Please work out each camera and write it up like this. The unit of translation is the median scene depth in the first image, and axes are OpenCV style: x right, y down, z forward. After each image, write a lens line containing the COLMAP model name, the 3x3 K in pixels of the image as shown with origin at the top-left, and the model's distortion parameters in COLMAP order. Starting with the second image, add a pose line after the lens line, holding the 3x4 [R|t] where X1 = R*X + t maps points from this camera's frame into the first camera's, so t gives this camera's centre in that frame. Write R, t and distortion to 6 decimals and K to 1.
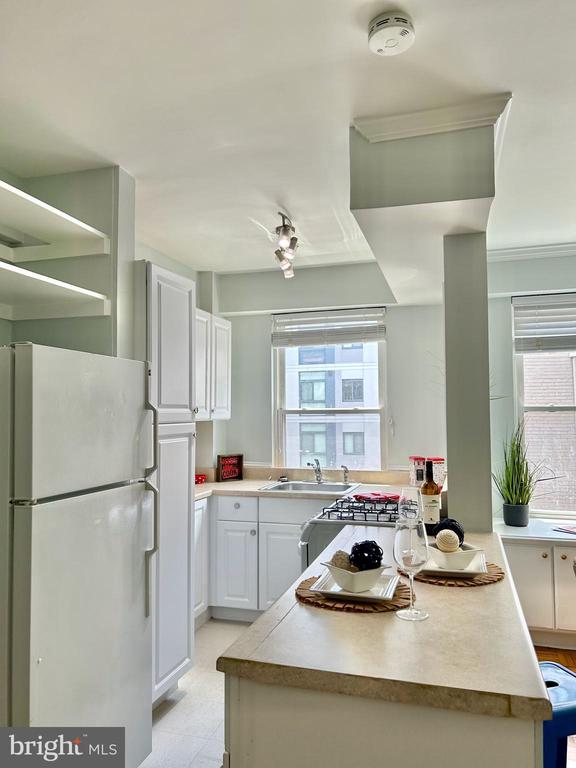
lens RADIAL K [[577.1, 0, 286.7], [0, 577.1, 386.3], [0, 0, 1]] dist [0.004322, -0.001136]
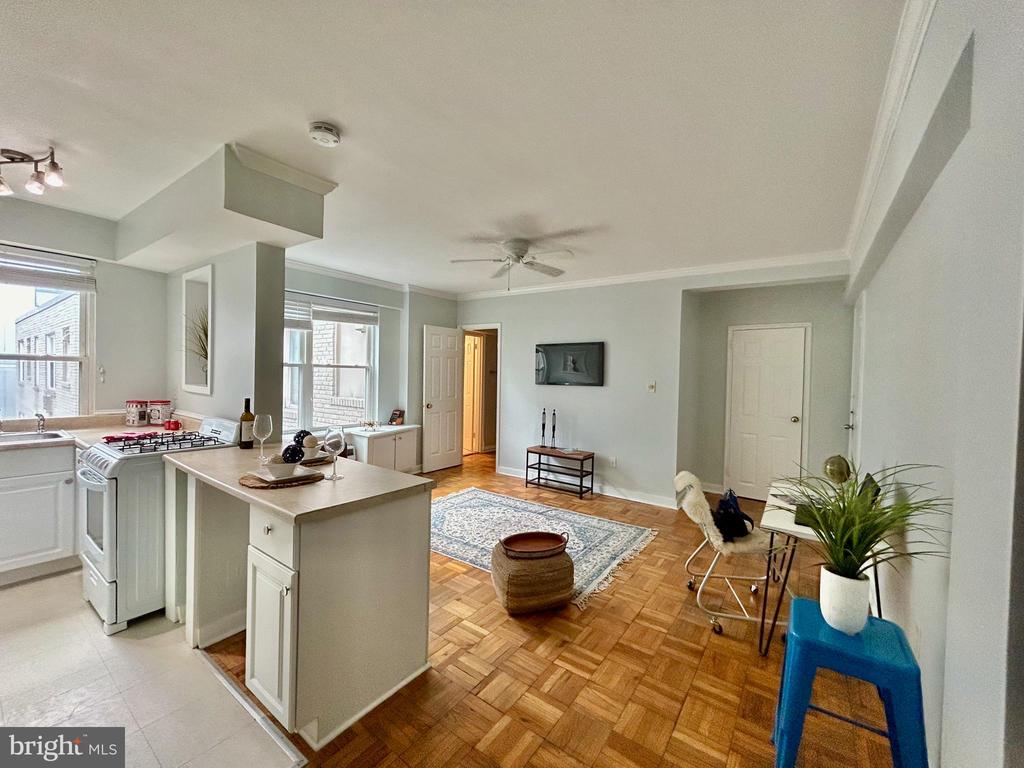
lens RADIAL K [[412.3, 0, 510.8], [0, 412.3, 380.6], [0, 0, 1]] dist [-0.000408, 0.000646]
pose [[0.327611, 0.002946, 0.944808, -0.314455], [-0.073215, 0.997067, 0.022278, 0.008512], [-0.941972, -0.076472, 0.326866, 0.029130]]
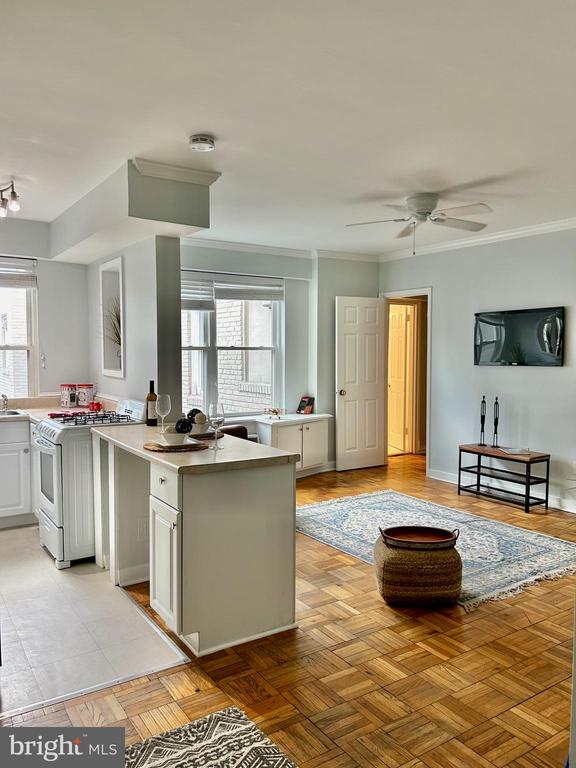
lens RADIAL K [[578.7, 0, 281.5], [0, 578.7, 384.0], [0, 0, 1]] dist [0.023226, -0.004063]
pose [[0.646696, -0.032141, 0.762070, -0.455778], [-0.046433, 0.995600, 0.081394, -0.004741], [-0.761333, -0.088022, 0.642358, -0.185990]]
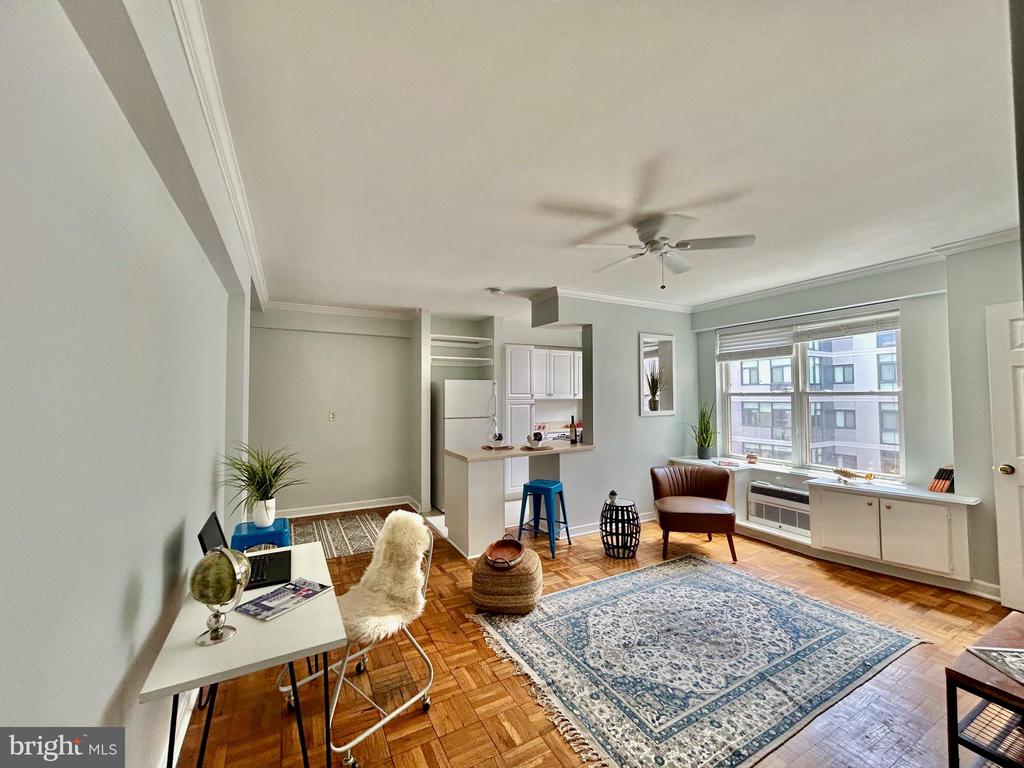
lens RADIAL K [[412.3, 0, 510.8], [0, 412.3, 380.6], [0, 0, 1]] dist [-0.000408, 0.000646]
pose [[0.707662, -0.018926, -0.706298, 0.839417], [0.032086, 0.999471, 0.005366, -0.029017], [0.705822, -0.026459, 0.707895, -0.313106]]
